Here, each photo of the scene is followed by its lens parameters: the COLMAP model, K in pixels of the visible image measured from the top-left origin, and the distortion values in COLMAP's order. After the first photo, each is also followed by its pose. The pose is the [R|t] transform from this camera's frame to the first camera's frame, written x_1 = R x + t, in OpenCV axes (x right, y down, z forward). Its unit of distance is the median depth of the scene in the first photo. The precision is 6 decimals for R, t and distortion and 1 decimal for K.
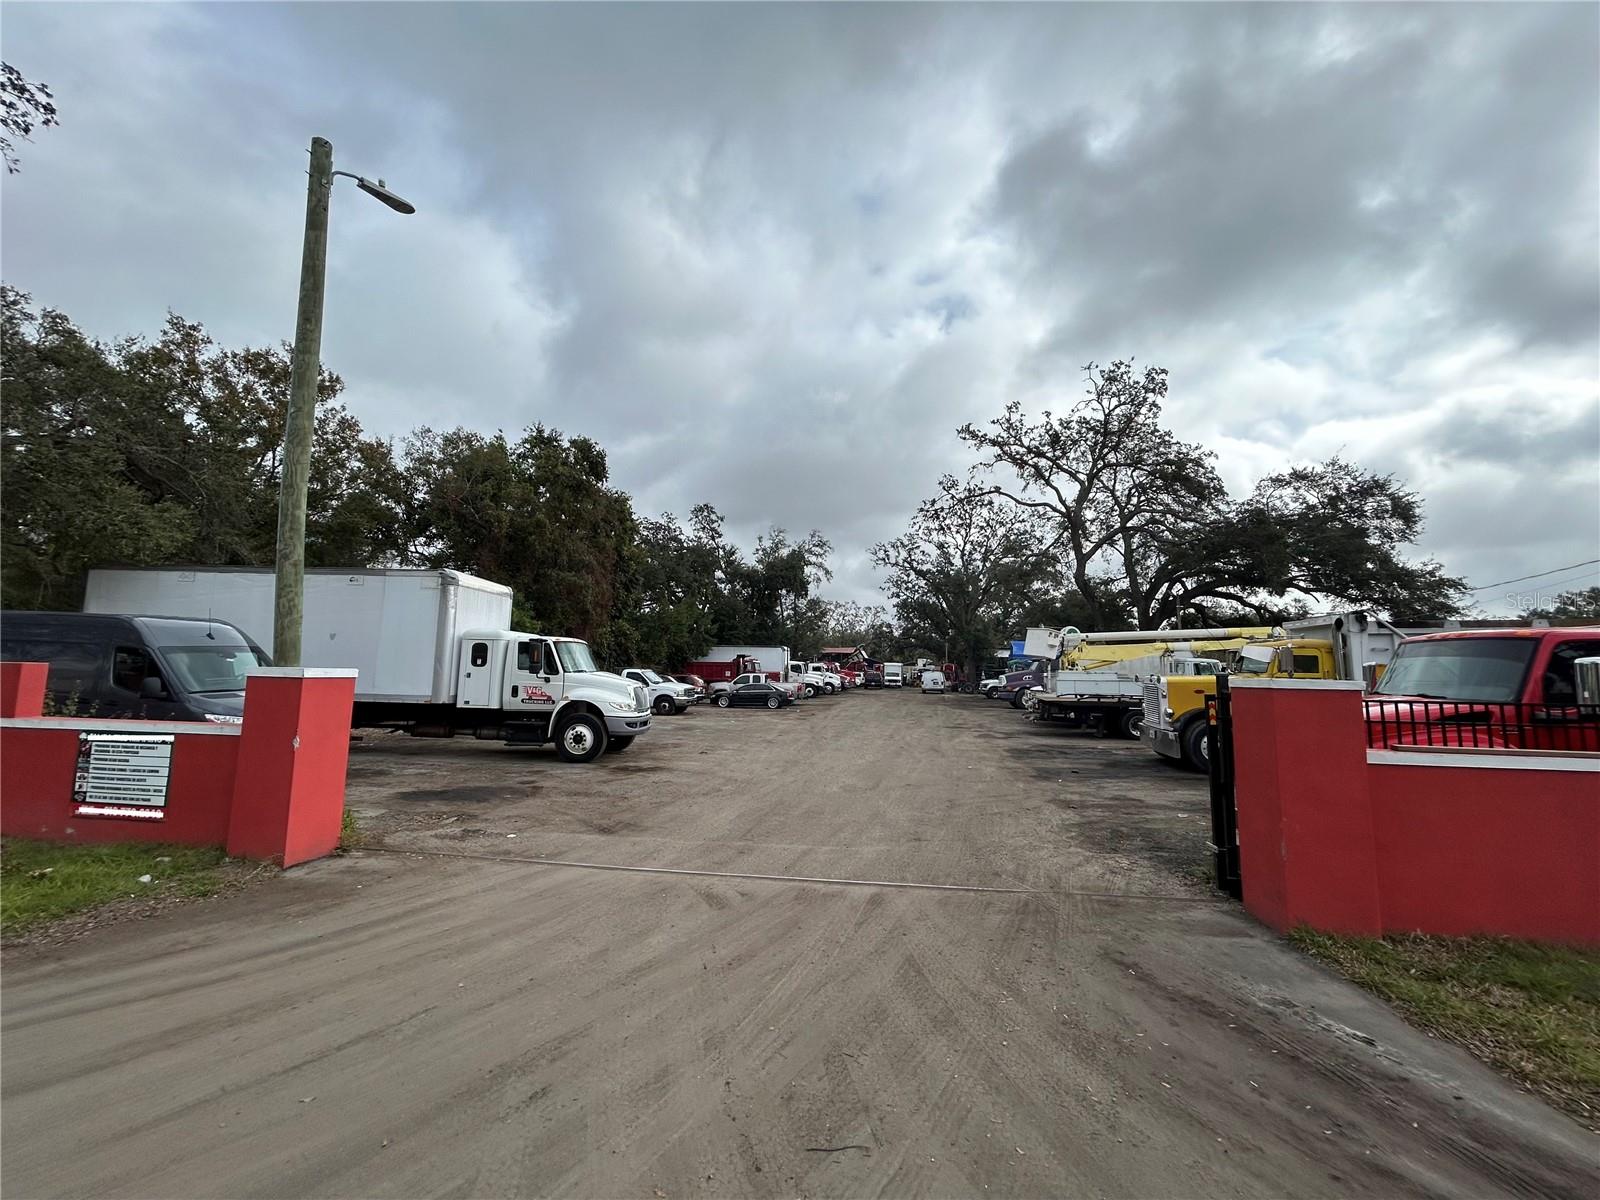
lens RADIAL K [[648.3, 0, 800.0], [0, 648.3, 600.0], [0, 0, 1]] dist [0.001123, 0.000676]
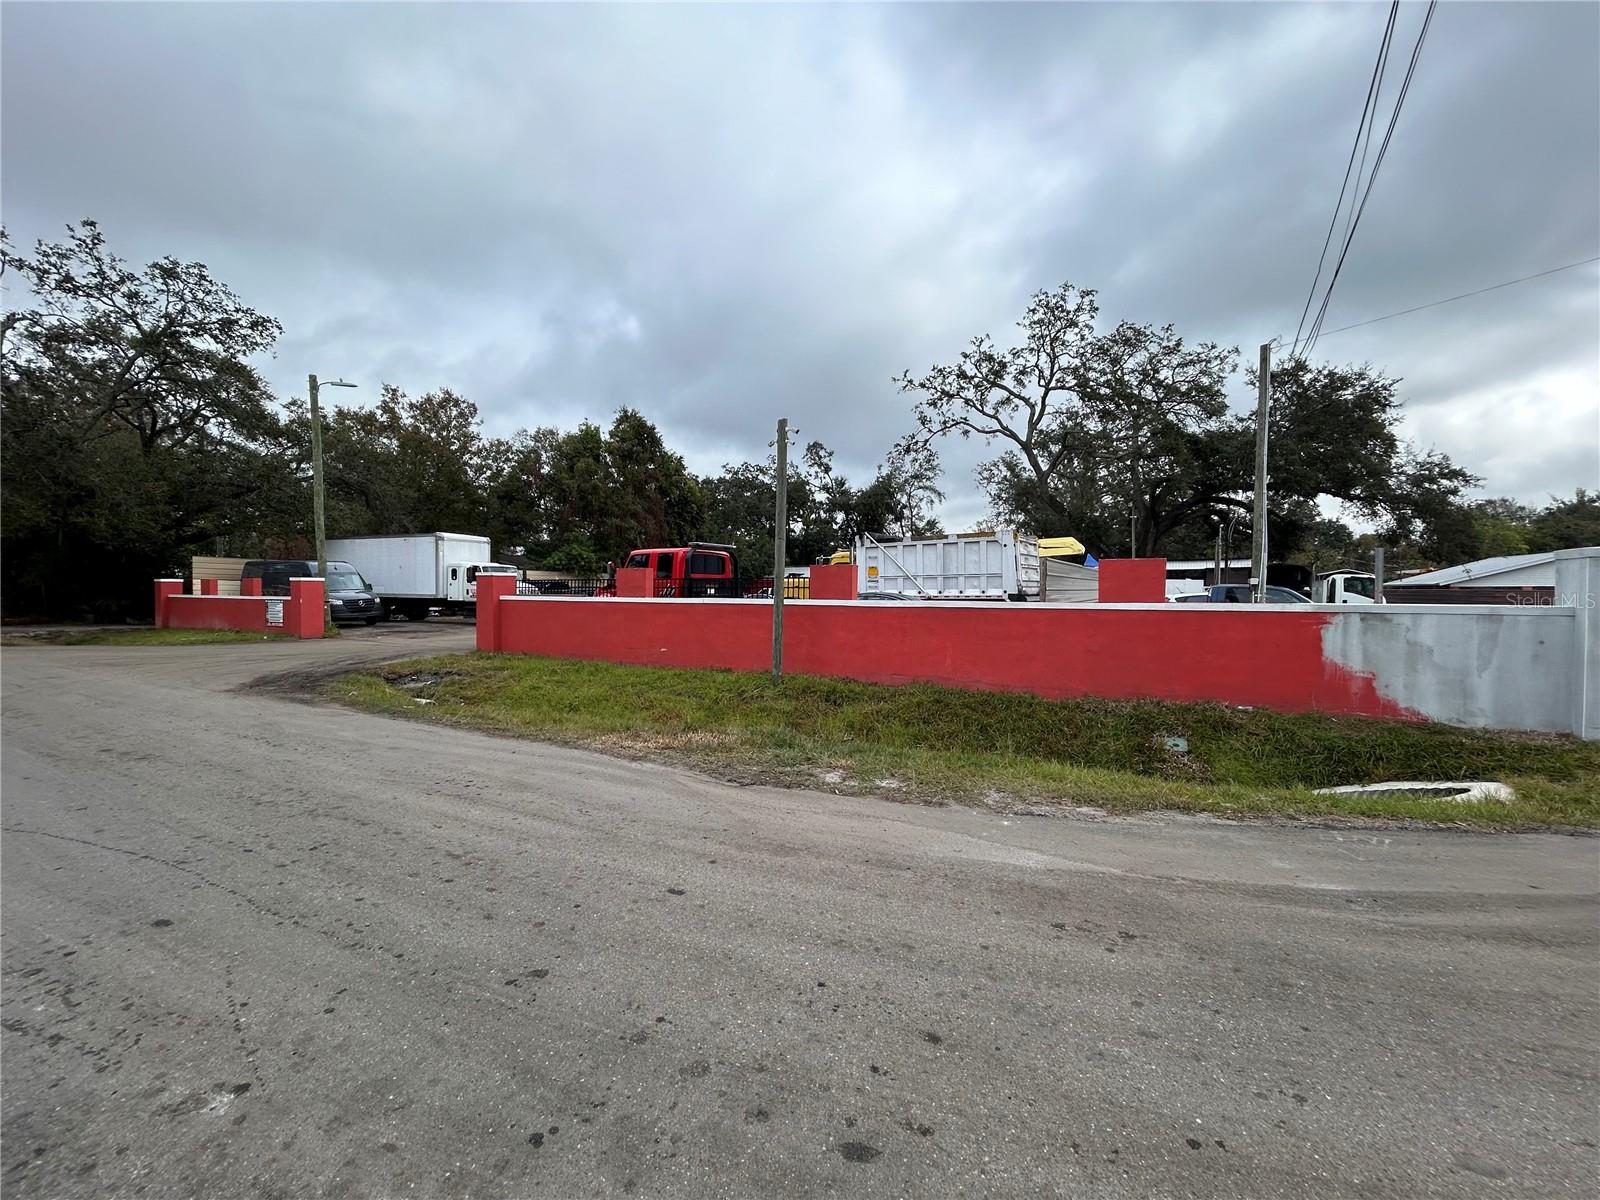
lens RADIAL K [[648.3, 0, 800.0], [0, 648.3, 600.0], [0, 0, 1]] dist [0.001123, 0.000676]
pose [[0.934401, -0.008669, -0.356116, 0.426826], [0.051461, 0.992502, 0.110865, -0.001865], [0.352485, -0.121918, 0.927842, -0.175807]]
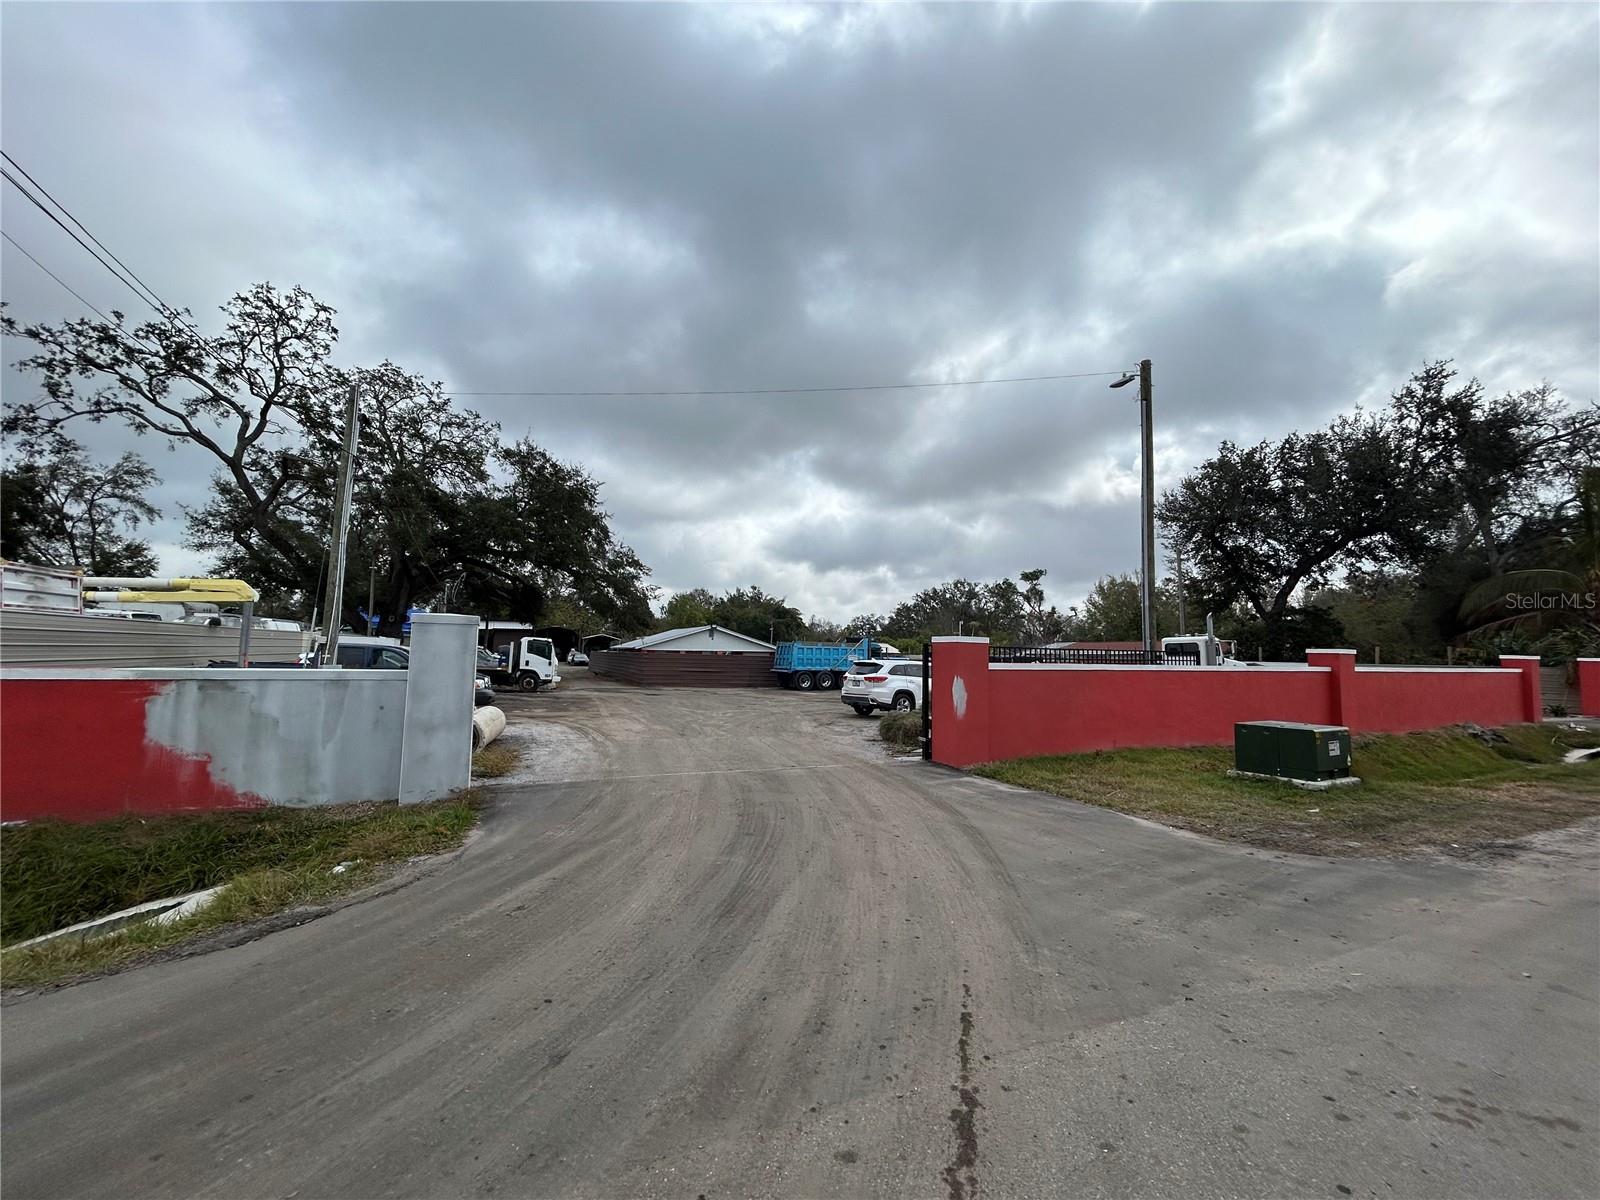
lens RADIAL K [[648.3, 0, 800.0], [0, 648.3, 600.0], [0, 0, 1]] dist [0.001123, 0.000676]
pose [[0.831673, 0.048081, 0.553180, 0.544622], [-0.066759, 0.997676, 0.013654, 0.001020], [-0.551238, -0.048285, 0.832950, -0.147038]]
